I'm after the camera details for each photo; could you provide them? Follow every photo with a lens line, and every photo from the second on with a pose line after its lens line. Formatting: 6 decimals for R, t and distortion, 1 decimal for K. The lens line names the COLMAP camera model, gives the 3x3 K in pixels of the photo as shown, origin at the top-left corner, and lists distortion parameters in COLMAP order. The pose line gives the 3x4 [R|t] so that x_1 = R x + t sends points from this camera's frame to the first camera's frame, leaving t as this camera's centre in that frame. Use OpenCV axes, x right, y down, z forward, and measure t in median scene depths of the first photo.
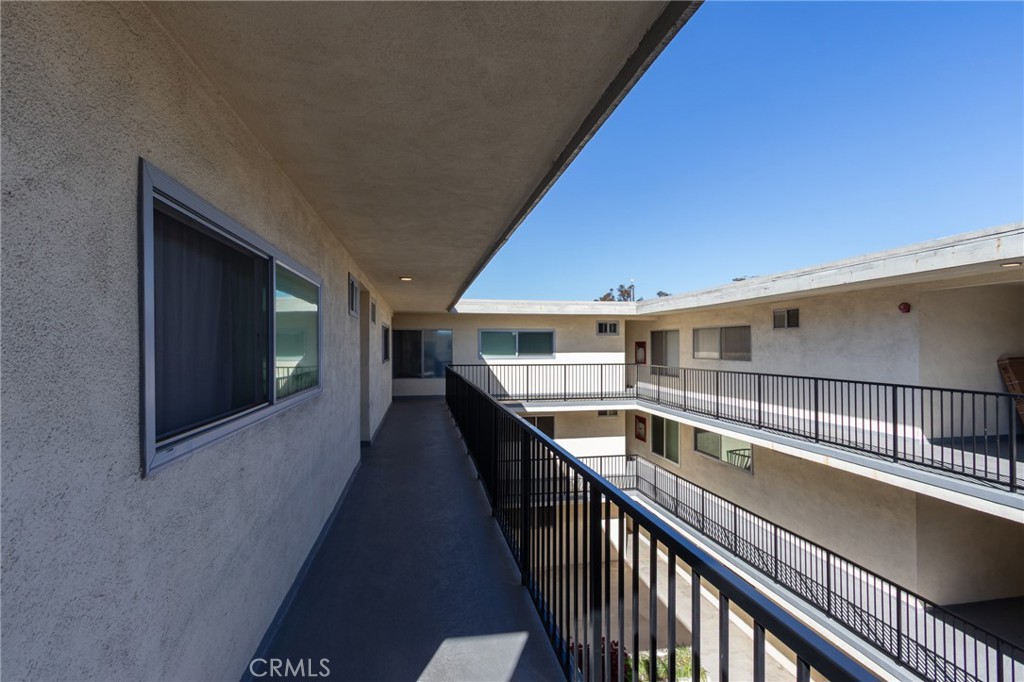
lens RADIAL K [[465.7, 0, 500.3], [0, 465.7, 344.1], [0, 0, 1]] dist [0.014817, -0.006920]
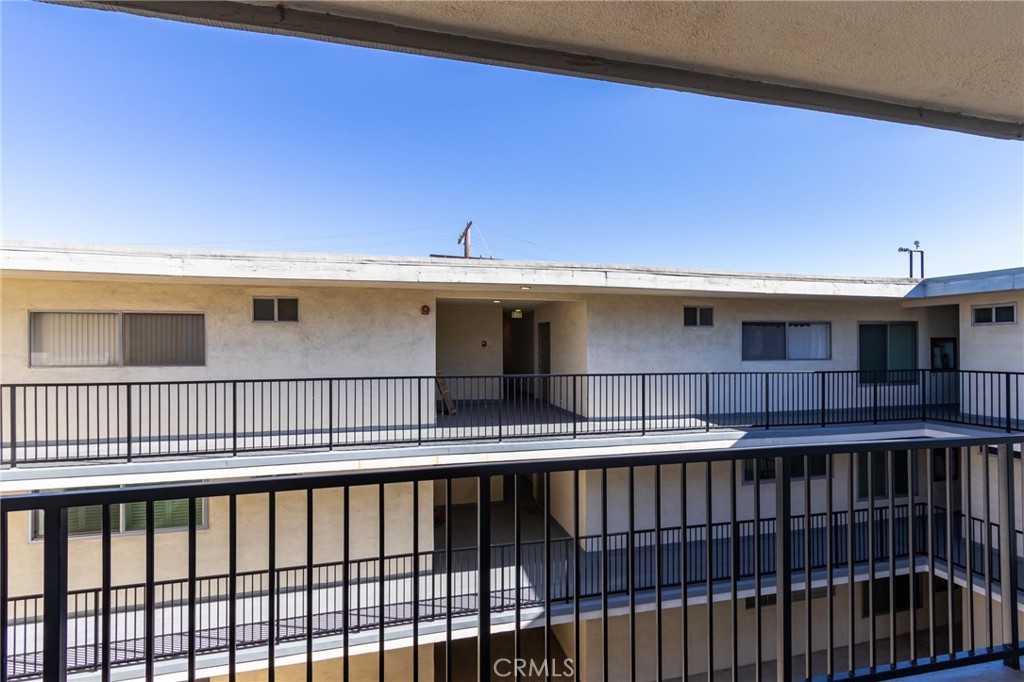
lens RADIAL K [[465.7, 0, 500.3], [0, 465.7, 344.1], [0, 0, 1]] dist [0.014817, -0.006920]
pose [[-0.053644, 0.002012, 0.998558, -0.224673], [-0.004926, 0.999985, -0.002280, 0.005141], [-0.998548, -0.005042, -0.053633, 0.757514]]
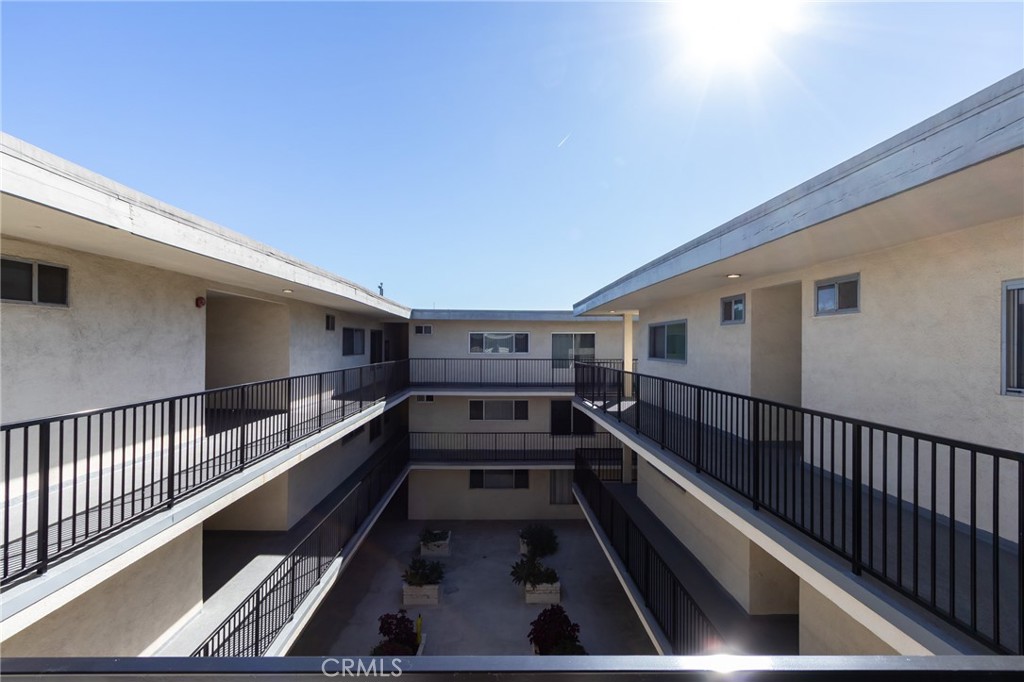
lens RADIAL K [[465.7, 0, 500.3], [0, 465.7, 344.1], [0, 0, 1]] dist [0.014817, -0.006920]
pose [[-0.985267, -0.005182, 0.170946, 0.090487], [-0.006522, 0.999952, -0.007276, 0.008163], [-0.170901, -0.008284, -0.985253, 1.570702]]
